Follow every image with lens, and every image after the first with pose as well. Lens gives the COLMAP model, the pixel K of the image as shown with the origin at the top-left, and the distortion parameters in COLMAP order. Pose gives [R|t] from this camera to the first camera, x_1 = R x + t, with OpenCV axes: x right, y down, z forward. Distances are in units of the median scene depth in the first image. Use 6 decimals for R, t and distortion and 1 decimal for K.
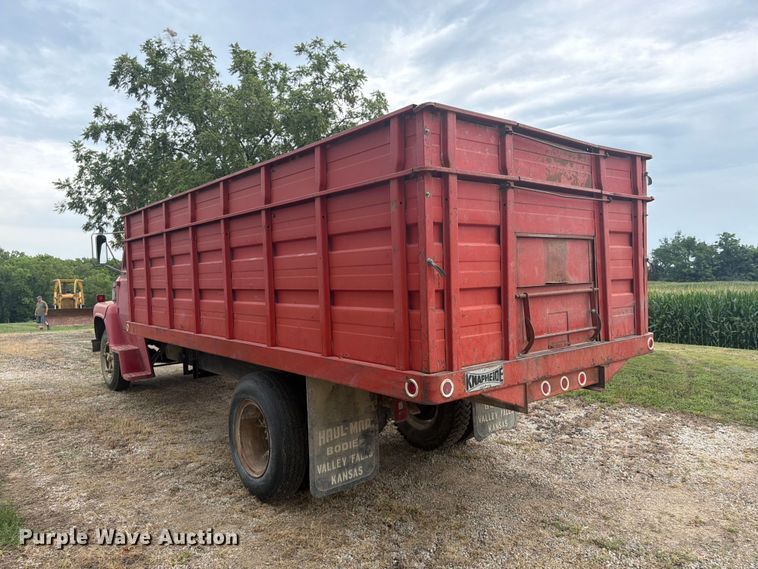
lens RADIAL K [[536.8, 0, 370.1], [0, 536.8, 281.4], [0, 0, 1]] dist [0.055197, -0.073128]
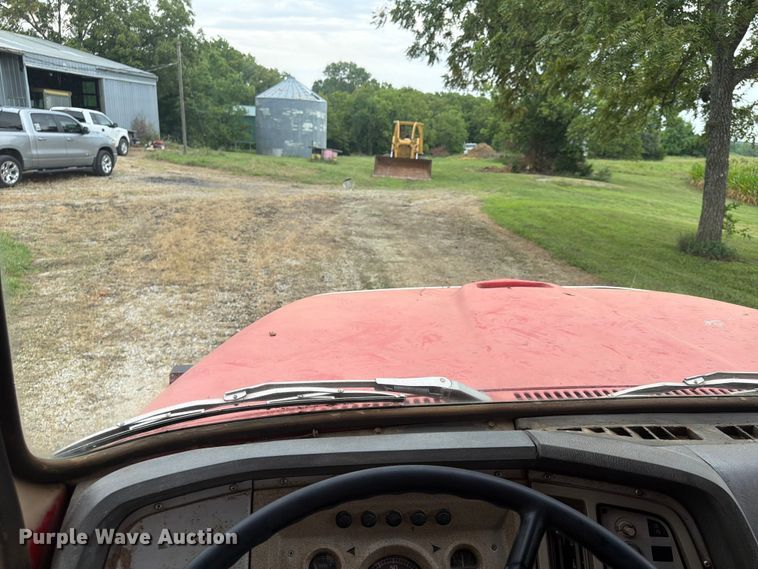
lens RADIAL K [[536.8, 0, 370.1], [0, 536.8, 281.4], [0, 0, 1]] dist [0.055197, -0.073128]
pose [[0.814613, 0.233104, -0.531101, -0.520652], [-0.073670, 0.949851, 0.303901, -0.105859], [0.575308, -0.208435, 0.790933, 1.334141]]
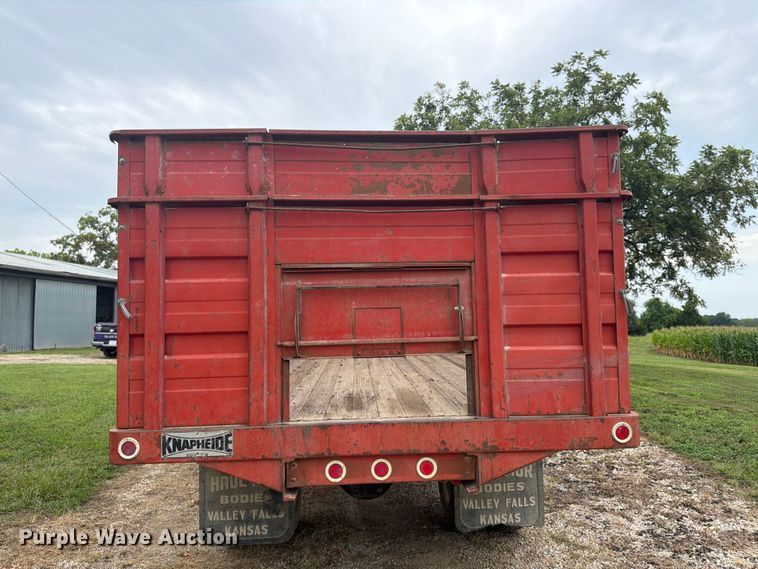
lens RADIAL K [[531.4, 0, 383.2], [0, 531.4, 284.2], [0, 0, 1]] dist [0.084933, -0.170325]
pose [[0.811710, -0.021875, -0.583651, 0.450133], [-0.010941, 0.998554, -0.052641, -0.011279], [0.583959, 0.049115, 0.810296, 0.239727]]
